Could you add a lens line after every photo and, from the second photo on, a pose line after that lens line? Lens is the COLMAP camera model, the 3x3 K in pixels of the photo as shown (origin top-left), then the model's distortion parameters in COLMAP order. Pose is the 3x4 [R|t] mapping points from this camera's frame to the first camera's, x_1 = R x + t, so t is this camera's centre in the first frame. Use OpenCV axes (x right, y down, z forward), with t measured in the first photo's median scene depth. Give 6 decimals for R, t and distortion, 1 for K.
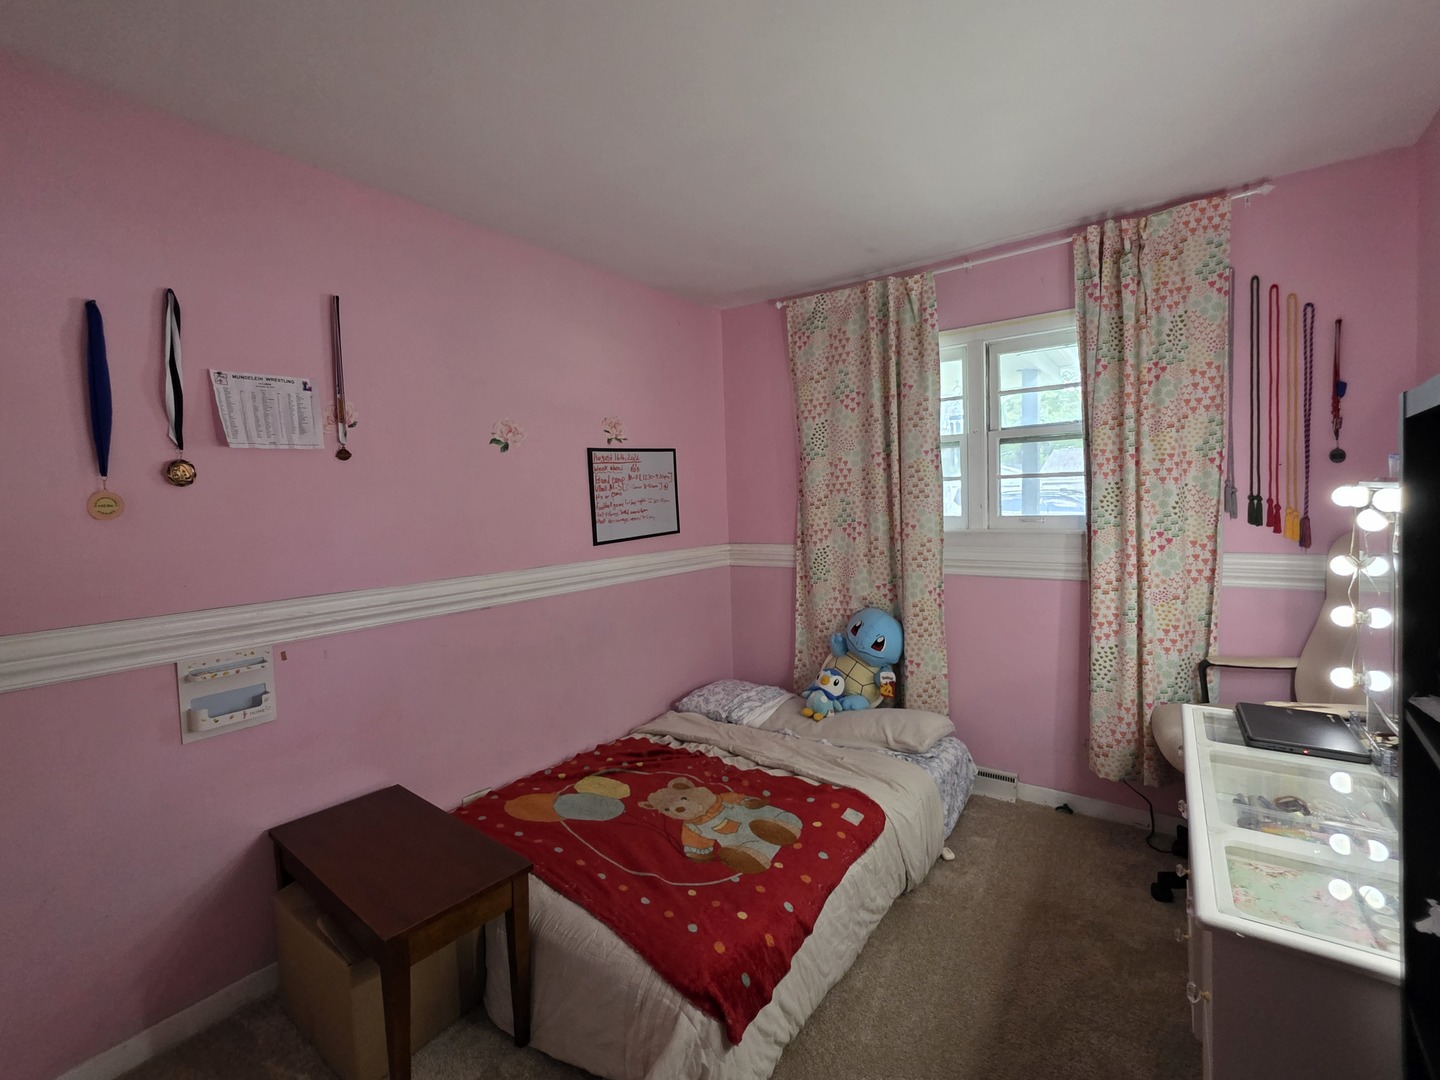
lens RADIAL K [[657.0, 0, 716.2], [0, 657.0, 535.3], [0, 0, 1]] dist [-0.001277, 0.001549]
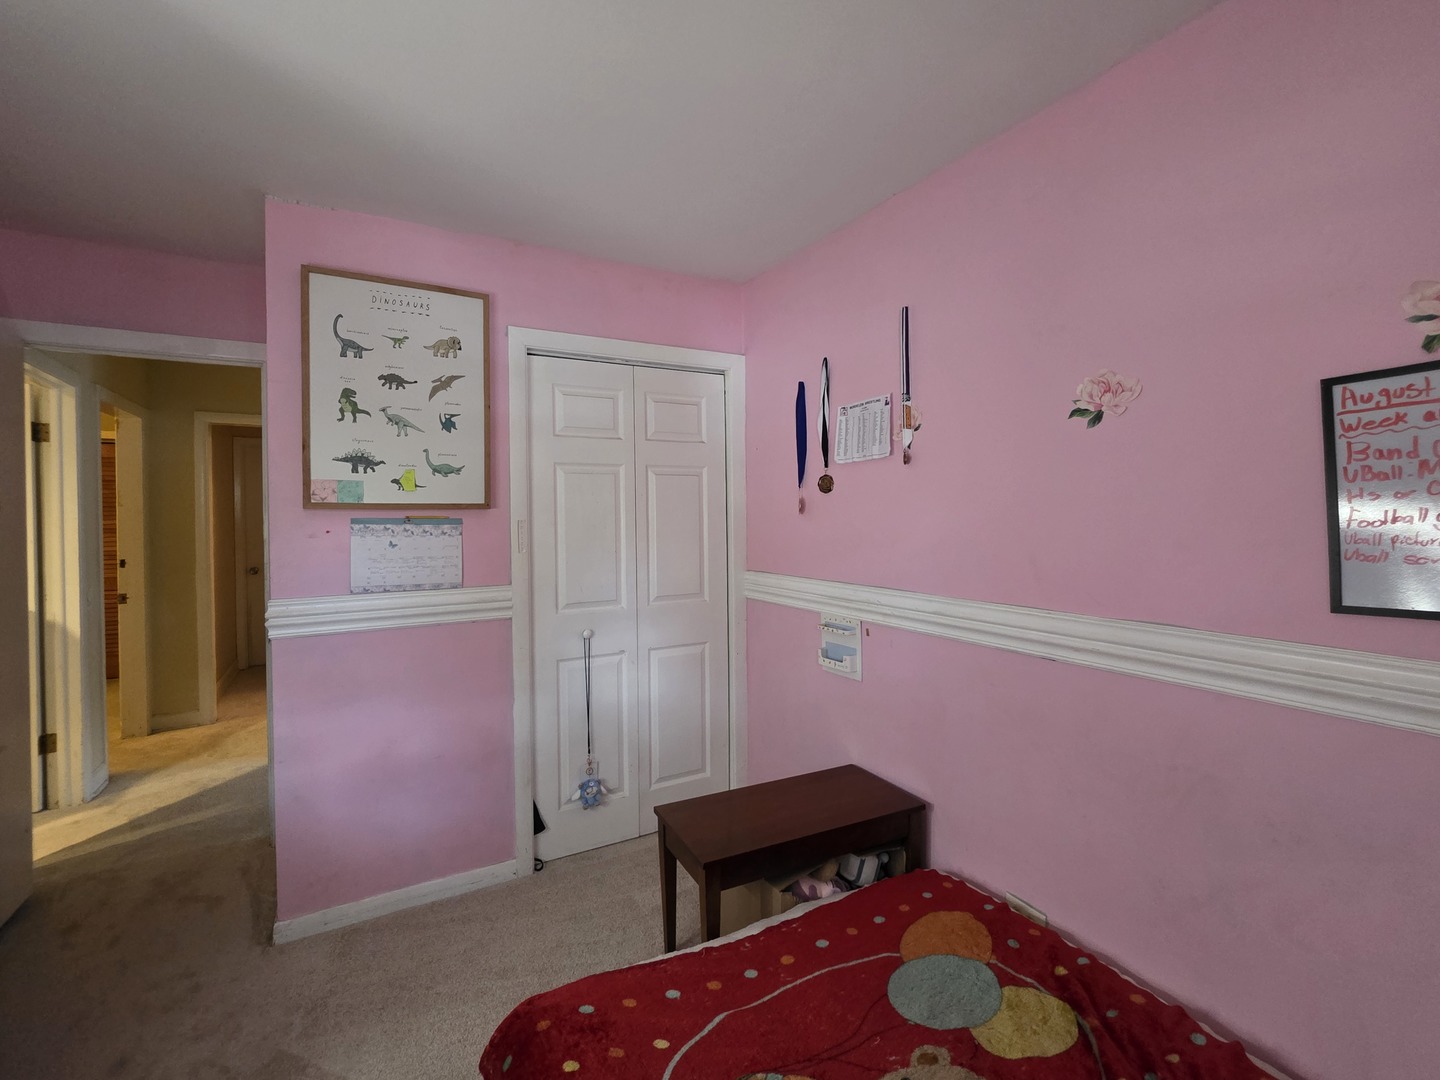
lens RADIAL K [[657.0, 0, 717.8], [0, 657.0, 527.7], [0, 0, 1]] dist [-0.001277, 0.001549]
pose [[-0.412508, 0.054895, -0.909299, 0.456965], [-0.027520, 0.996976, 0.072673, -0.073953], [0.910538, 0.055002, -0.409750, 1.051560]]
